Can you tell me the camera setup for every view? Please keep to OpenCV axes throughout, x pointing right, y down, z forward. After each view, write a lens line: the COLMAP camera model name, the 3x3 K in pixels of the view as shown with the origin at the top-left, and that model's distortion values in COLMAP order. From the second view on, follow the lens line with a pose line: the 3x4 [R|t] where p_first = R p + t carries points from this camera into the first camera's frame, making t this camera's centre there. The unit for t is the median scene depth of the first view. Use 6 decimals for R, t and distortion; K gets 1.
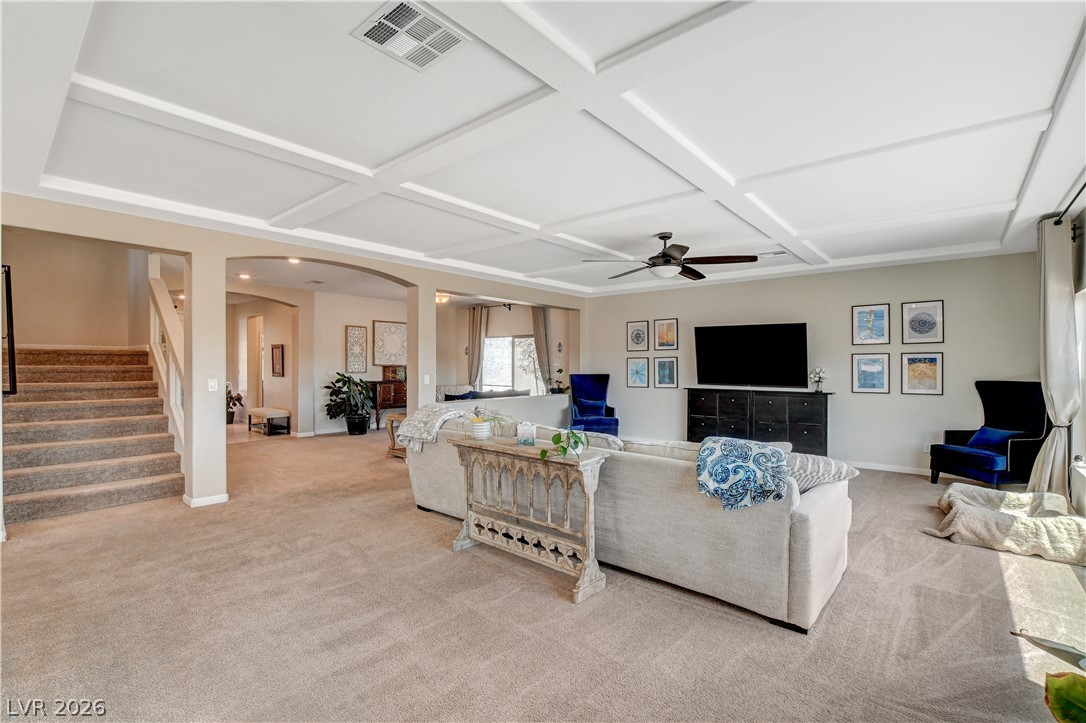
lens RADIAL K [[487.7, 0, 546.4], [0, 487.7, 368.3], [0, 0, 1]] dist [-0.019714, 0.001141]
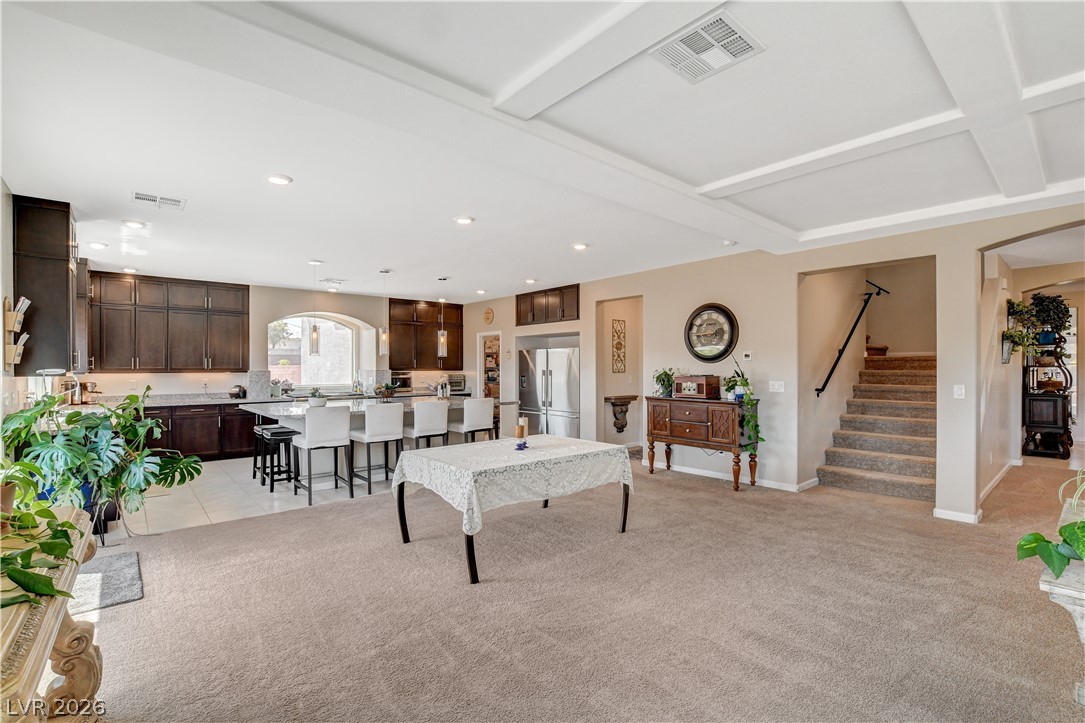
lens RADIAL K [[490.9, 0, 542.1], [0, 490.9, 366.9], [0, 0, 1]] dist [-0.020444, -0.000698]
pose [[-0.150201, -0.005892, -0.988638, 0.286926], [-0.007168, 0.999962, -0.004871, -0.002351], [0.988629, 0.006355, -0.150238, 0.296058]]
